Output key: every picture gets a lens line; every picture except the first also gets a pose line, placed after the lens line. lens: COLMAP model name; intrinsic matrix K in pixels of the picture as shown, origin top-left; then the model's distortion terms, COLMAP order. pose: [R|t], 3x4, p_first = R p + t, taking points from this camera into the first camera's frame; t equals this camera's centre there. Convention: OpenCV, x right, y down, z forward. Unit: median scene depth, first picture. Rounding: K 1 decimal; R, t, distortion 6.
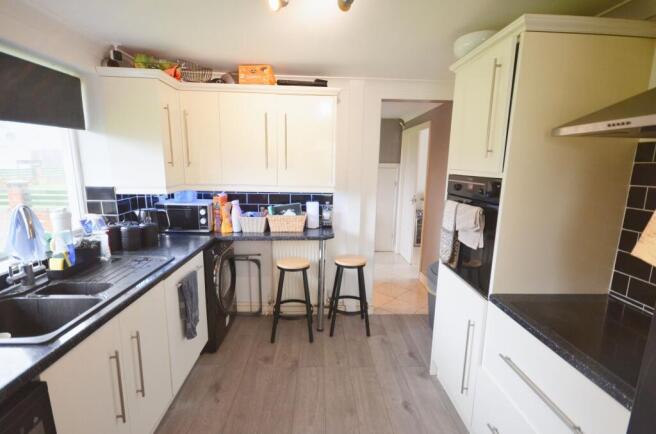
lens RADIAL K [[320.4, 0, 328.7], [0, 320.4, 222.9], [0, 0, 1]] dist [0.017309, -0.003361]
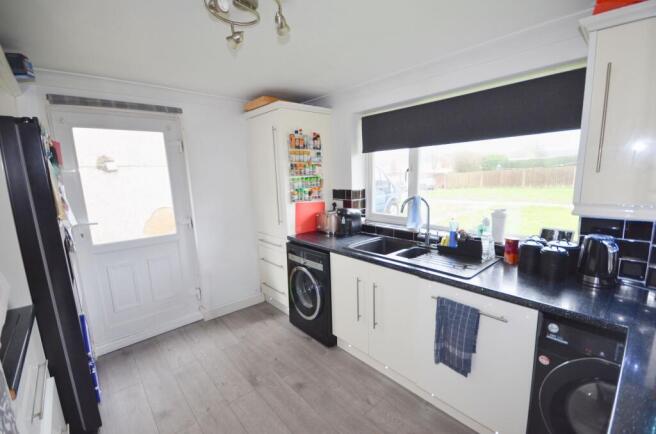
lens RADIAL K [[287.0, 0, 329.2], [0, 287.0, 218.4], [0, 0, 1]] dist [0.003231, -0.006484]
pose [[-0.776577, 0.105383, -0.621146, 0.234895], [-0.102891, 0.951461, 0.290061, -0.202025], [0.621564, 0.289165, -0.728040, 1.115687]]
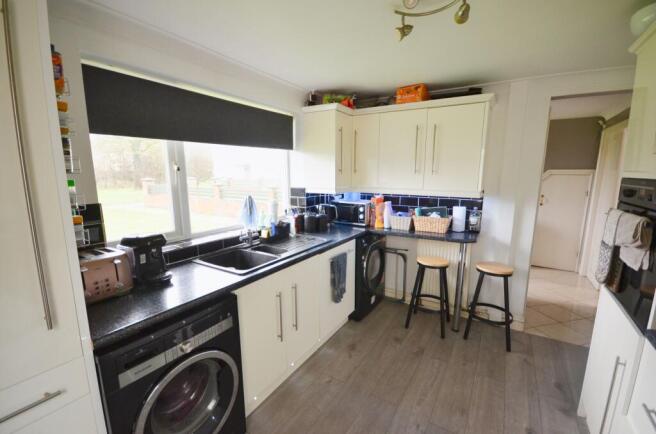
lens RADIAL K [[287.0, 0, 330.9], [0, 287.0, 220.8], [0, 0, 1]] dist [0.003231, -0.006484]
pose [[0.828894, 0.079133, -0.553781, 0.153393], [-0.091352, 0.995803, 0.005561, 0.017851], [0.551897, 0.045979, 0.832644, -0.005246]]
